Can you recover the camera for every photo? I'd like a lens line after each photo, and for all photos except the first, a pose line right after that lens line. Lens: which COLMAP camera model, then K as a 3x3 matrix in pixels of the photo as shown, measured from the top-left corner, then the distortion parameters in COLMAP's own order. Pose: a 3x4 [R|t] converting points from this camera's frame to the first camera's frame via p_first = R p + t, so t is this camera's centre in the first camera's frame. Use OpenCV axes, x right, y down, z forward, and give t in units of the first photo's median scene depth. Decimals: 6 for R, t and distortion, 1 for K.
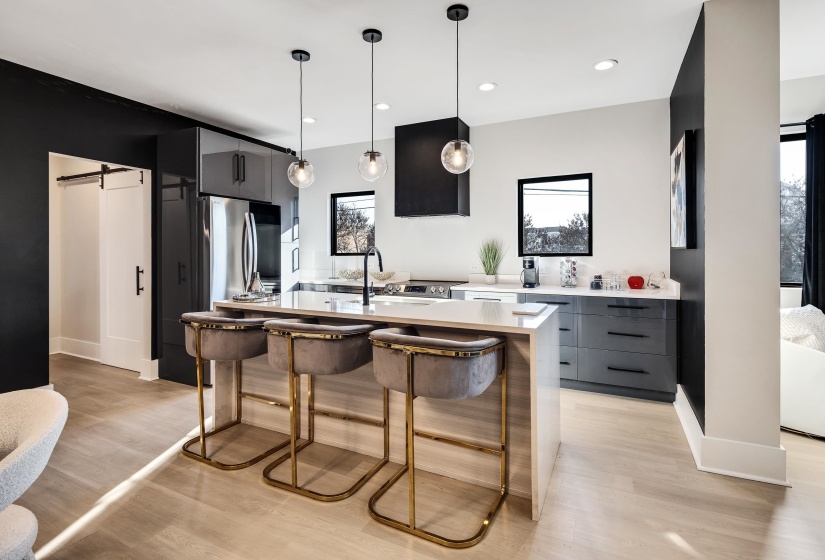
lens RADIAL K [[404.0, 0, 416.0], [0, 404.0, 255.5], [0, 0, 1]] dist [0.007085, -0.004945]
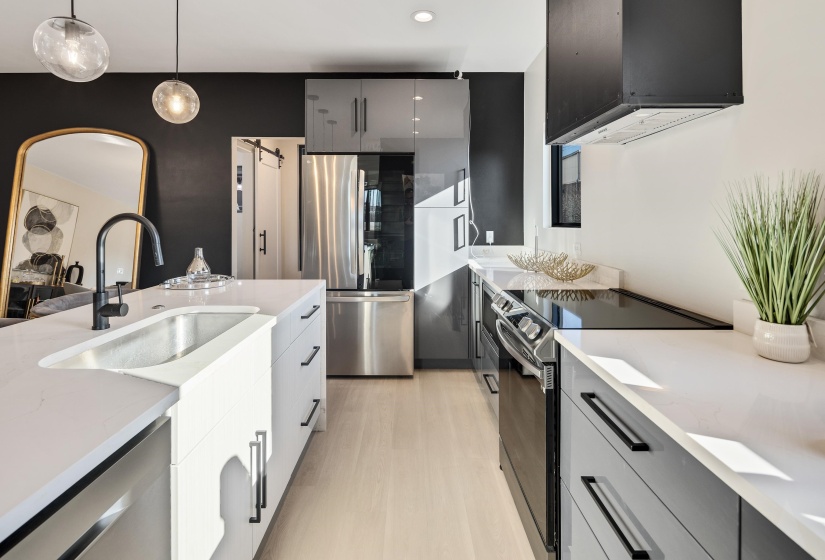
lens RADIAL K [[404.0, 0, 399.7], [0, 404.0, 221.9], [0, 0, 1]] dist [0.007085, -0.004945]
pose [[0.411709, 0.012285, -0.911233, 0.363384], [-0.009849, 0.999911, 0.009031, -0.014737], [0.911262, 0.005257, 0.411793, 0.837203]]
